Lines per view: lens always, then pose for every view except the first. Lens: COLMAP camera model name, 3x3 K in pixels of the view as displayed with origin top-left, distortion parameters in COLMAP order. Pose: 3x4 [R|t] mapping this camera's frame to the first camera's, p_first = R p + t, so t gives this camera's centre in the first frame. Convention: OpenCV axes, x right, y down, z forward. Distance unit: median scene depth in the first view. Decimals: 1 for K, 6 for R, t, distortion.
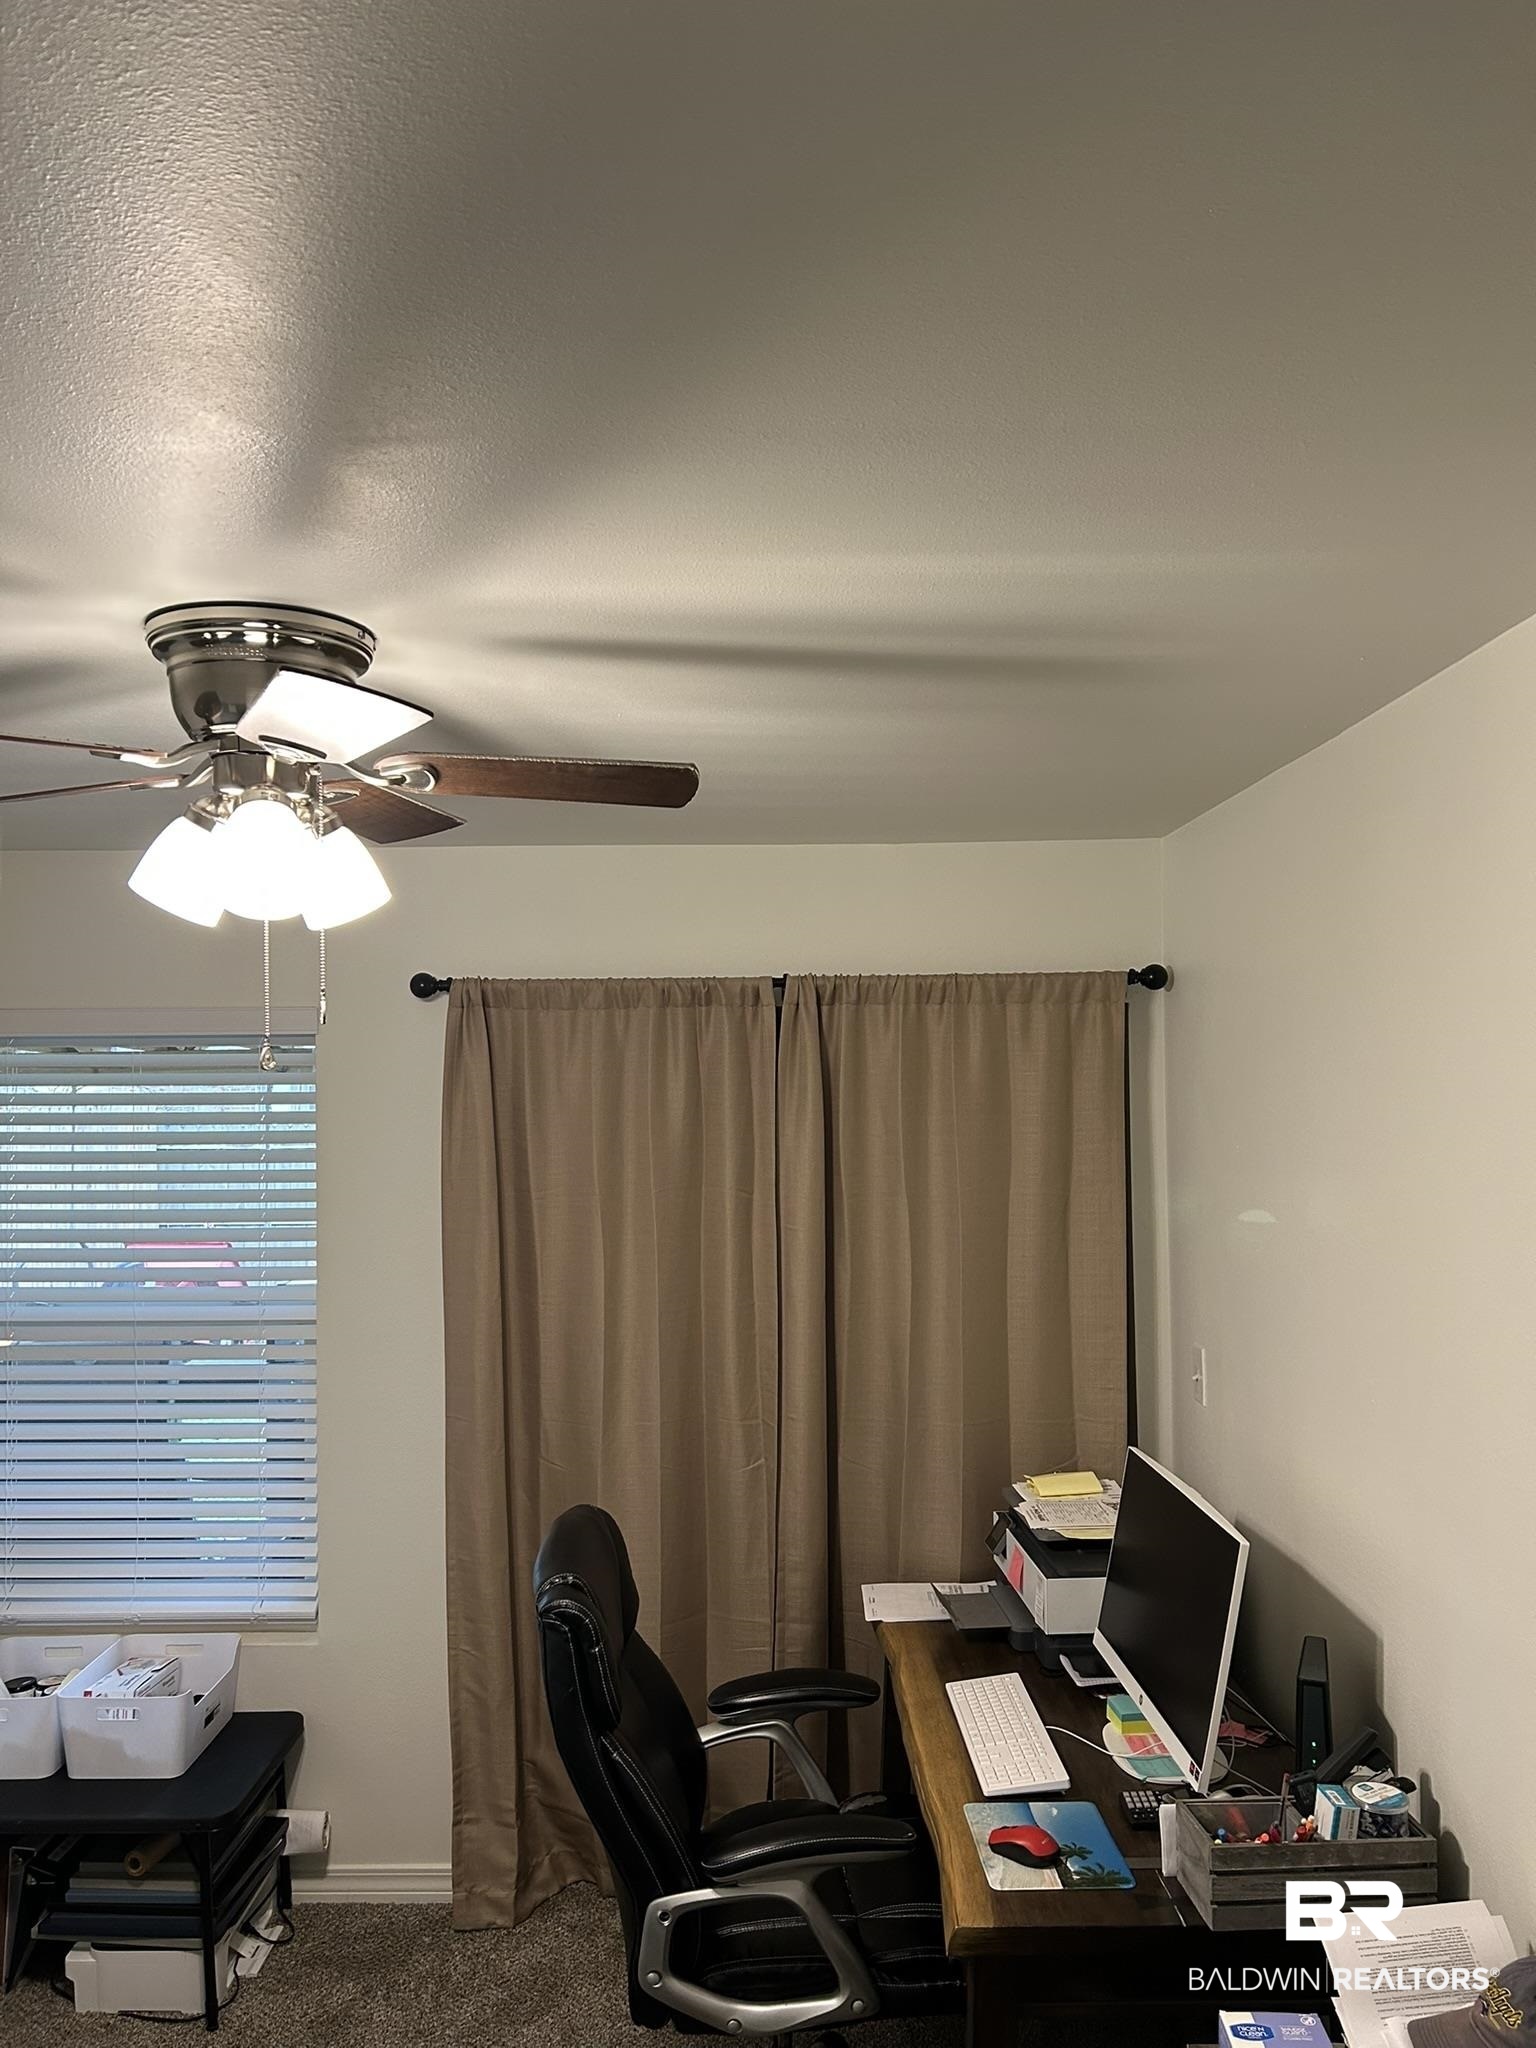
lens RADIAL K [[1536.9, 0, 763.8], [0, 1536.9, 1042.3], [0, 0, 1]] dist [0.047173, -0.046999]
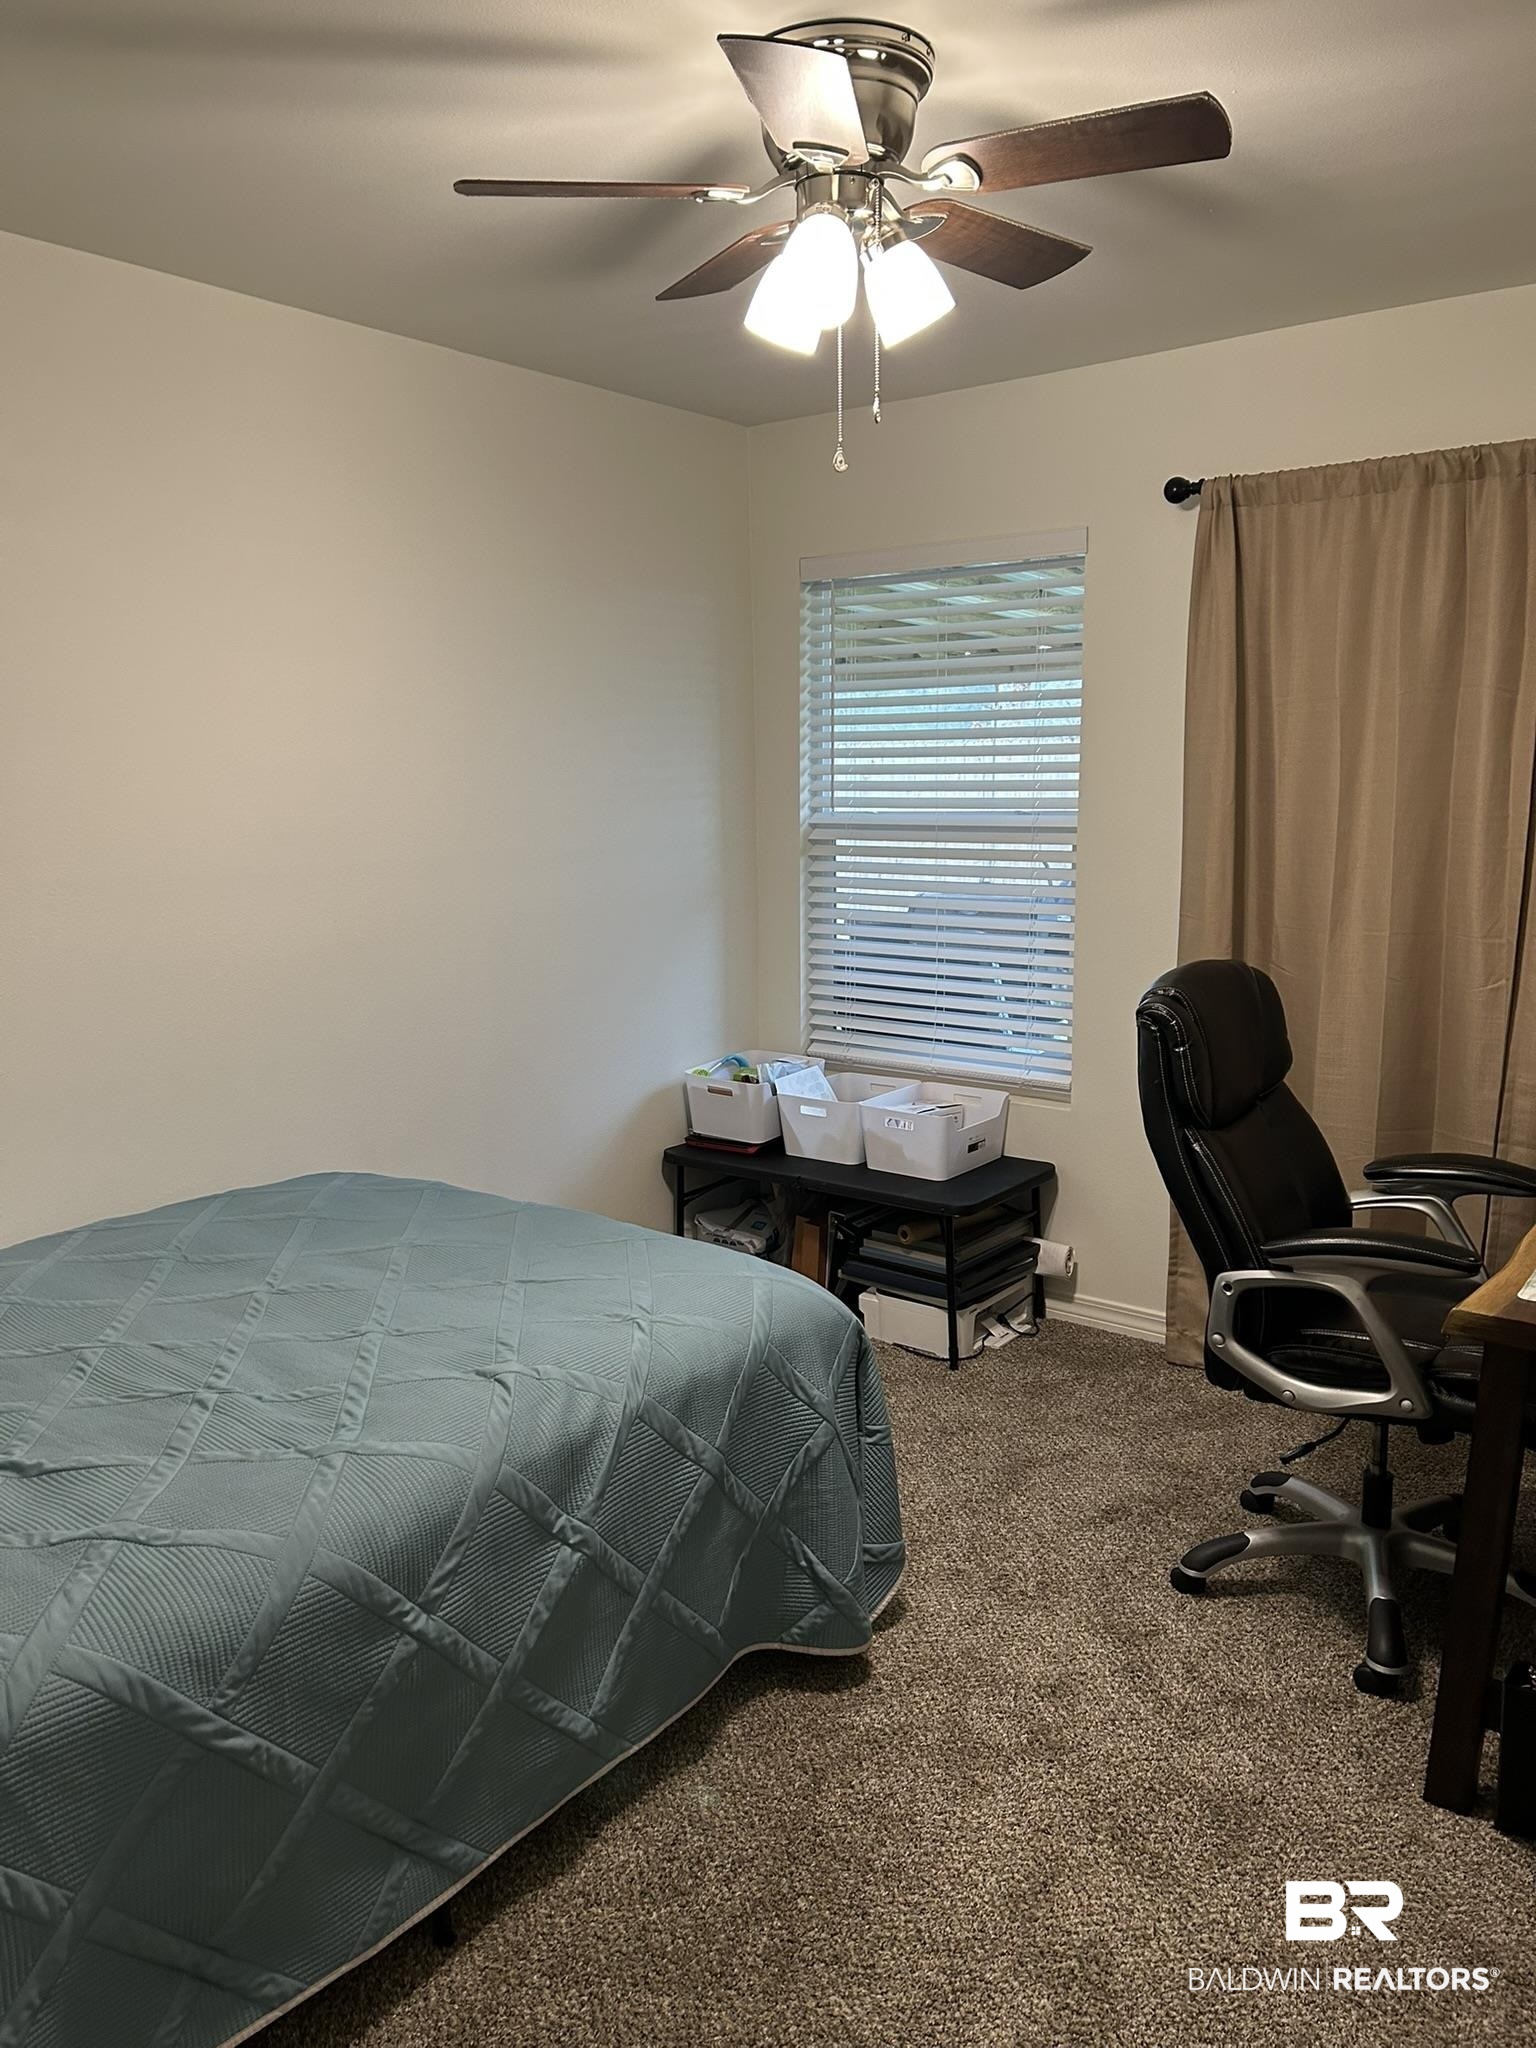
lens RADIAL K [[1536.9, 0, 750.2], [0, 1536.9, 1035.9], [0, 0, 1]] dist [0.047173, -0.046999]
pose [[0.798066, 0.104310, -0.593473, 0.201274], [0.017700, 0.980420, 0.196121, 0.112402], [0.602310, -0.167022, 0.780593, -0.021319]]
